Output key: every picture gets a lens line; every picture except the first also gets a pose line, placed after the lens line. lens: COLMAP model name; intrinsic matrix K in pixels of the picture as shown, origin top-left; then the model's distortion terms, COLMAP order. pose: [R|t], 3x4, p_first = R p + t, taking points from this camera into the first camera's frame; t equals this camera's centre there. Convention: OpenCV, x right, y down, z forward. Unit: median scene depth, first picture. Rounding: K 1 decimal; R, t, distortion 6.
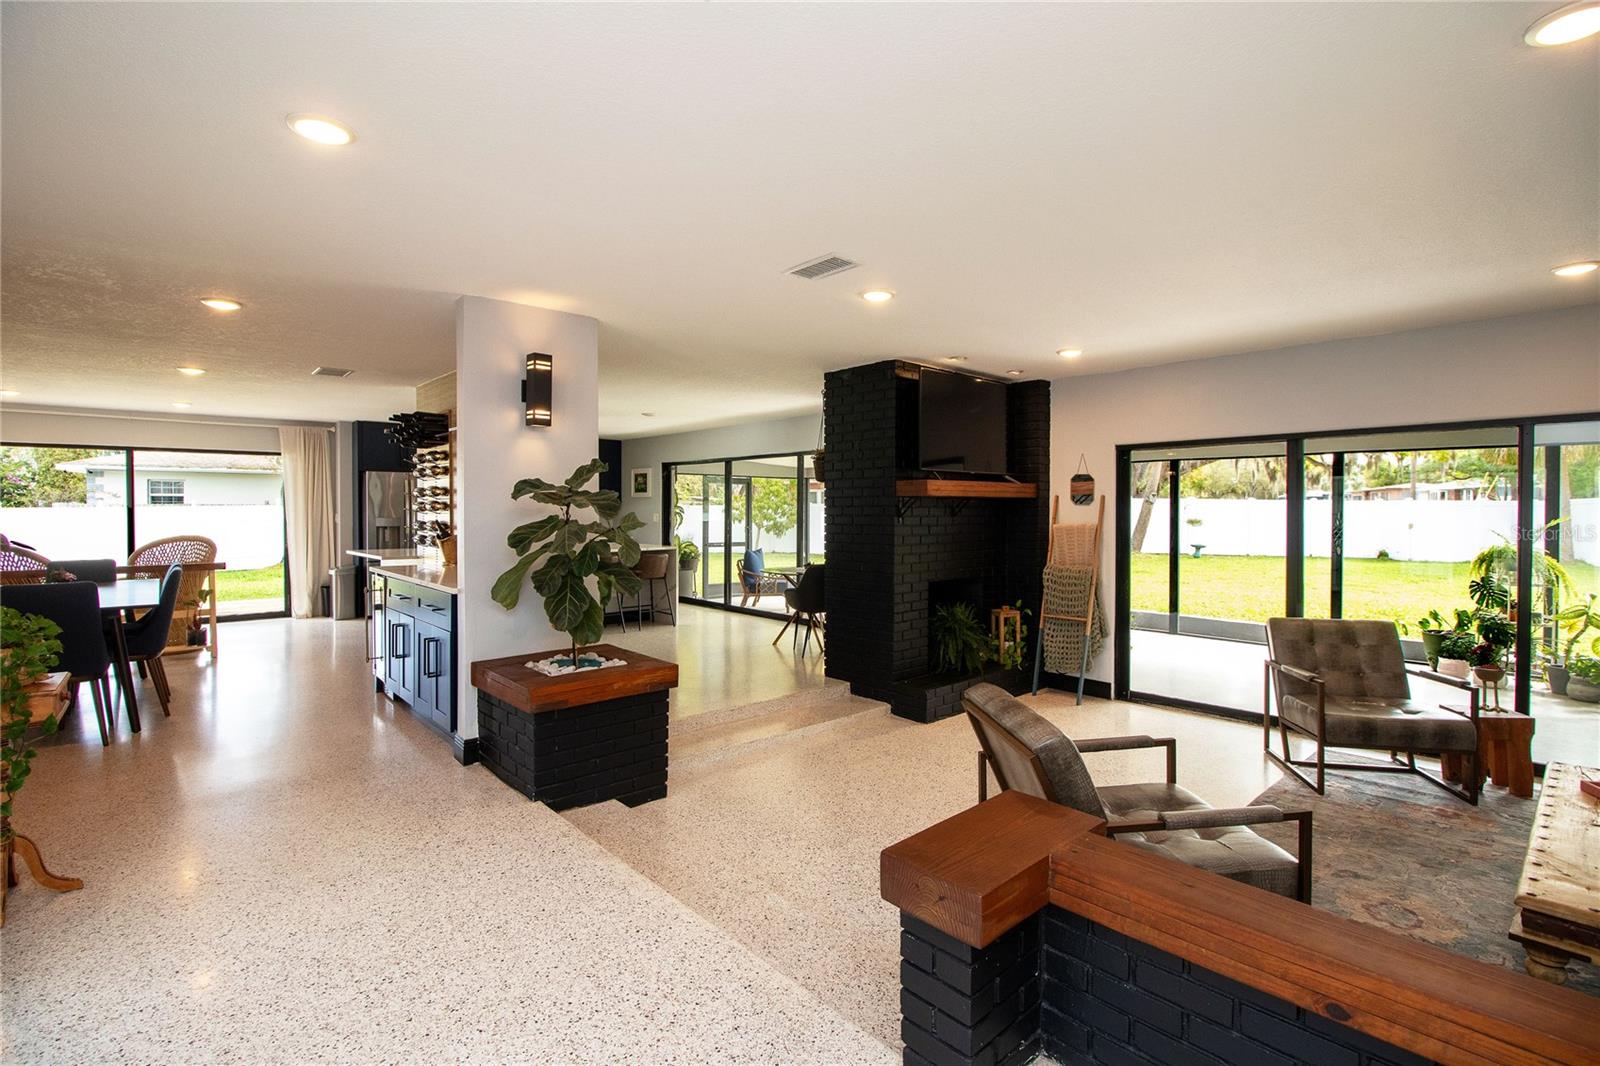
lens RADIAL K [[731.3, 0, 785.6], [0, 731.3, 518.8], [0, 0, 1]] dist [0.000367, -0.014574]
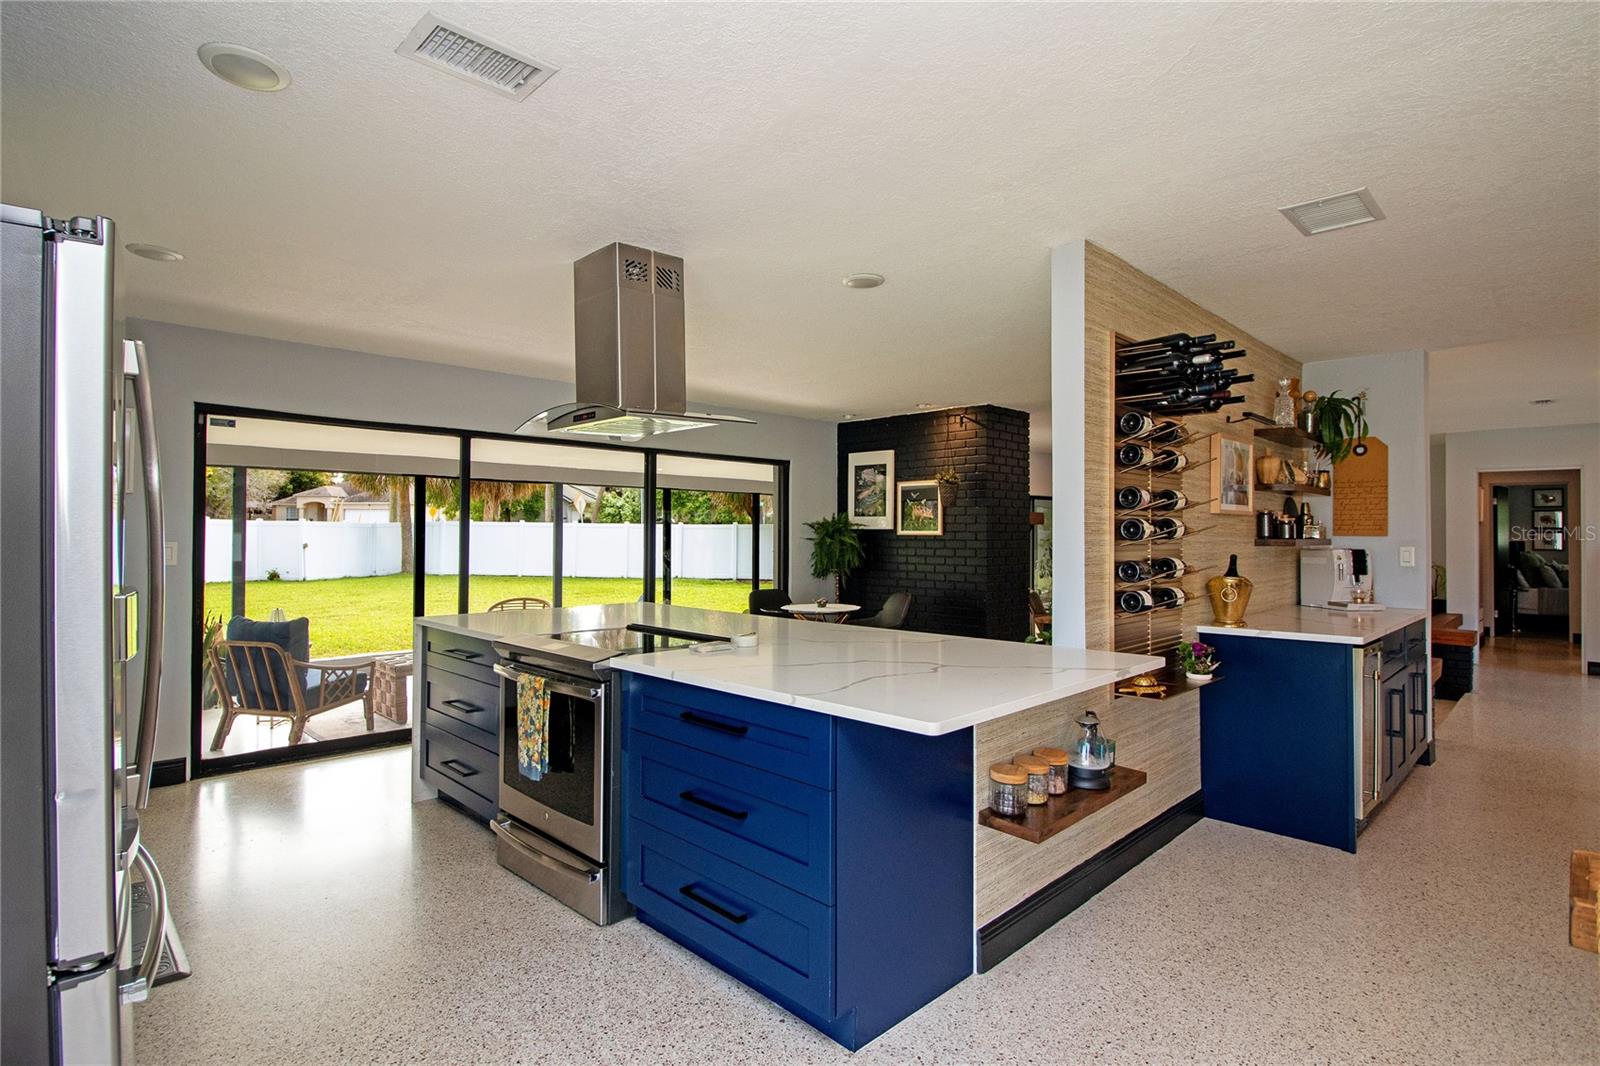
lens RADIAL K [[795.2, 0, 787.8], [0, 795.2, 523.6], [0, 0, 1]] dist [0.006771, -0.016790]
pose [[-0.048785, 0.010101, 0.998758, -0.747380], [0.008042, 0.999920, -0.009720, -0.012979], [-0.998777, 0.007558, -0.048862, 0.936705]]
